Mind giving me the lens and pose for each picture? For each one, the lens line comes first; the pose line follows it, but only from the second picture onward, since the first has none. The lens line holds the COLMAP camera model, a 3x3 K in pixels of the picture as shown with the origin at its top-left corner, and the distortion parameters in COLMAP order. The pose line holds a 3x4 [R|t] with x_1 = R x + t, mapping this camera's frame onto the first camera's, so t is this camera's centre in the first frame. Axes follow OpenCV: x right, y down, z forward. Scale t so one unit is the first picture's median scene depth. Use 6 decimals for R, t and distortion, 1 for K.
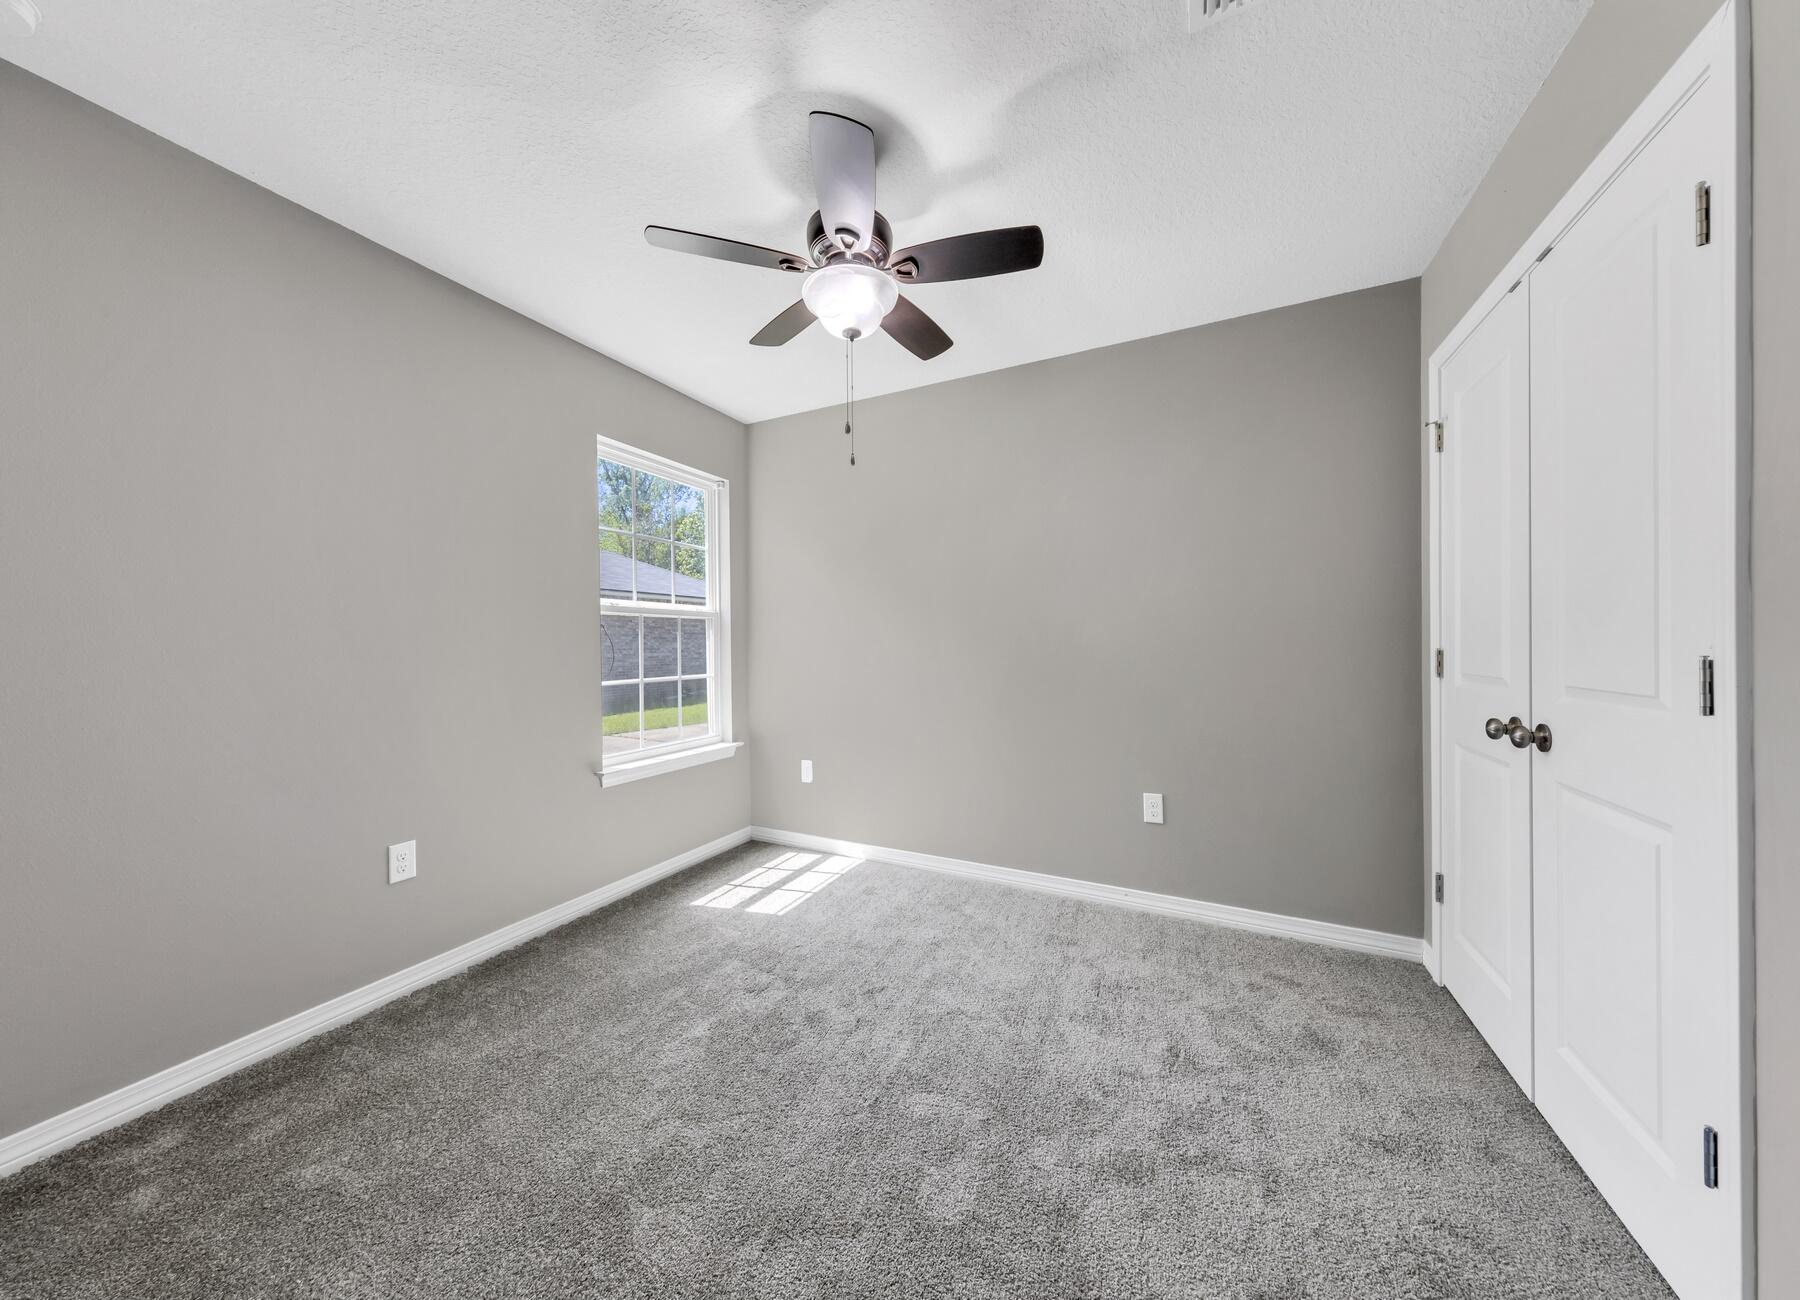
lens RADIAL K [[592.3, 0, 902.7], [0, 592.3, 646.5], [0, 0, 1]] dist [0.002061, 0.000283]
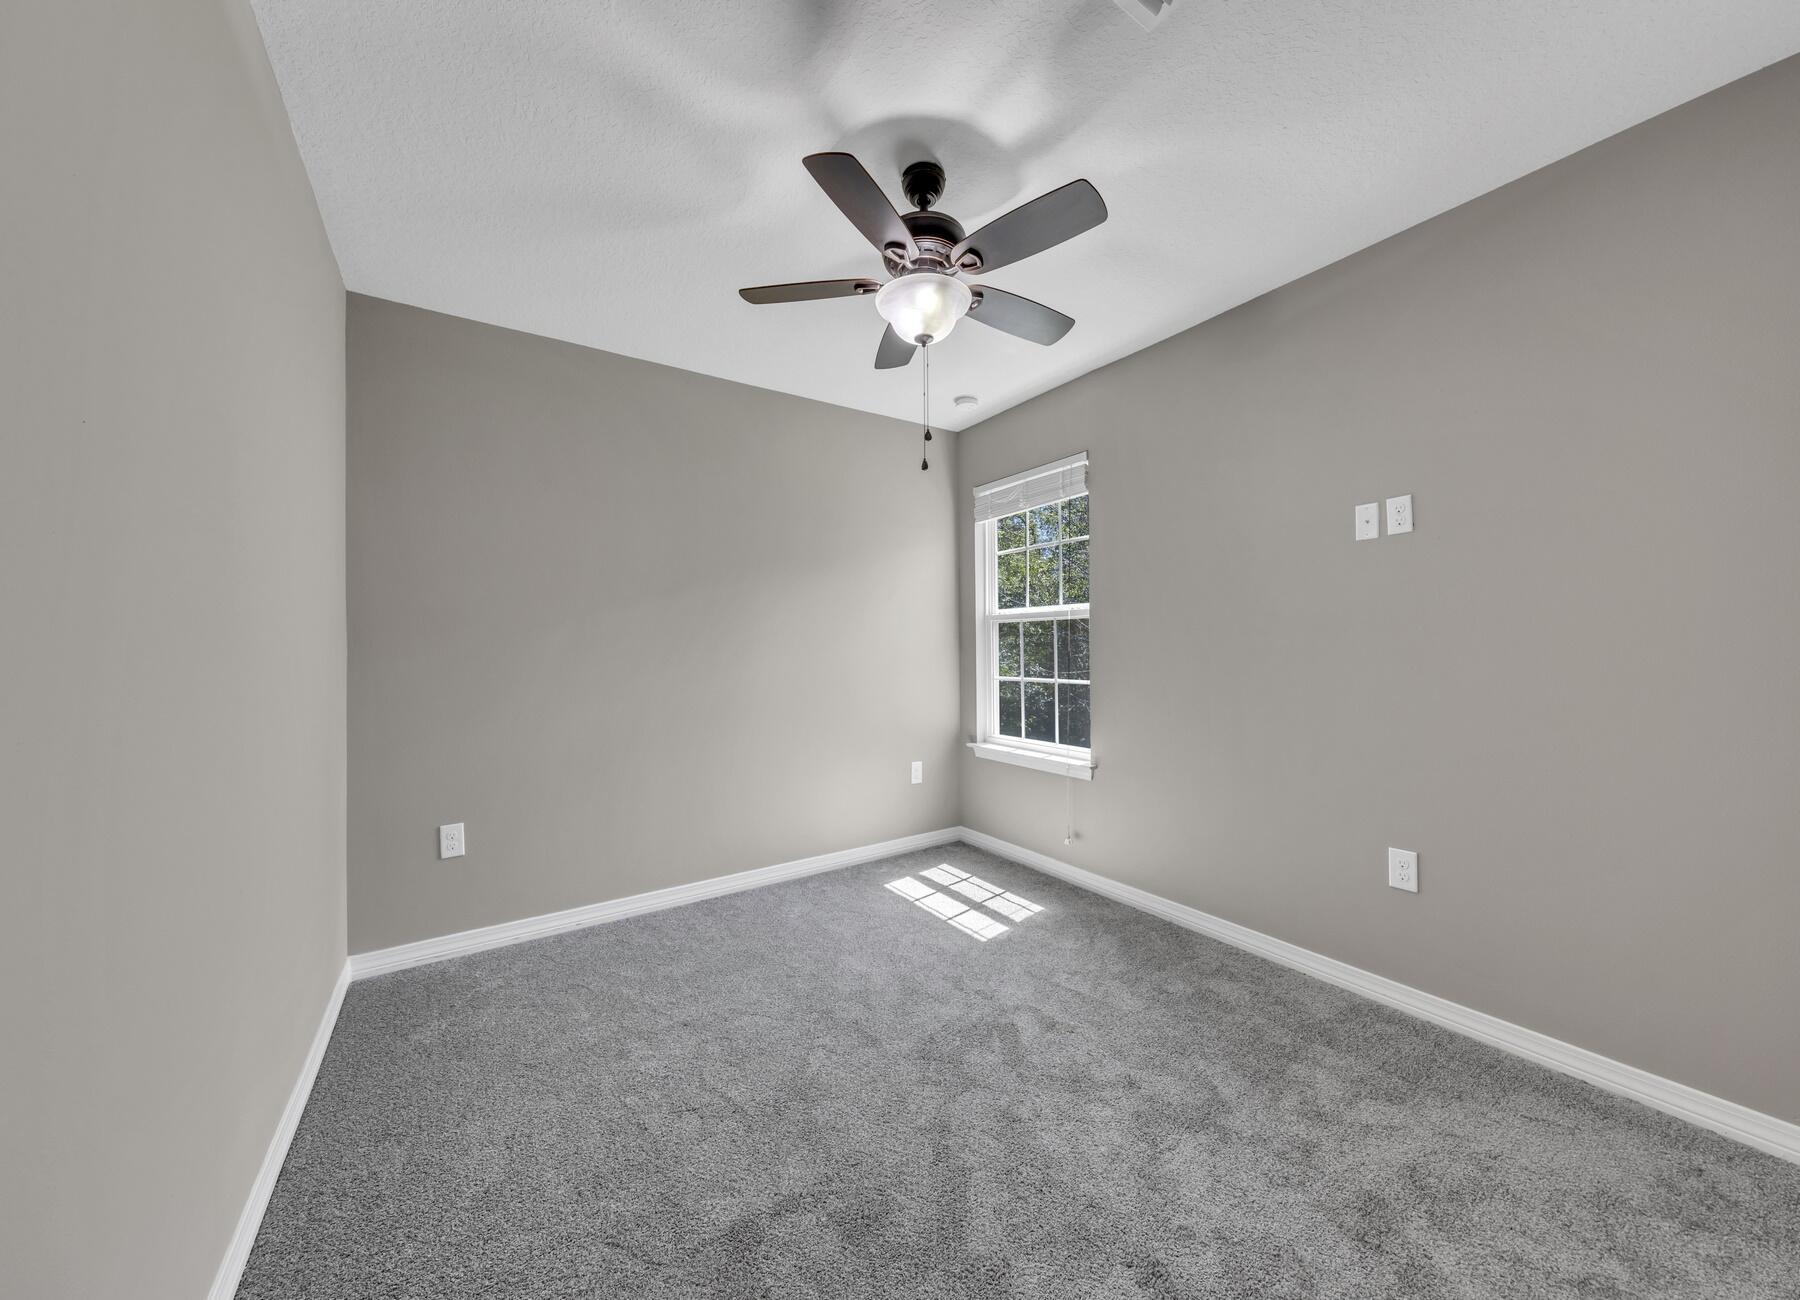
lens RADIAL K [[642.9, 0, 900.0], [0, 642.9, 650.0], [0, 0, 1]] dist [0.002900, -0.000274]
pose [[-0.514419, 0.015045, -0.857407, 0.698381], [0.013143, 0.999867, 0.009660, -0.012364], [0.857439, -0.006299, -0.514548, 1.388684]]
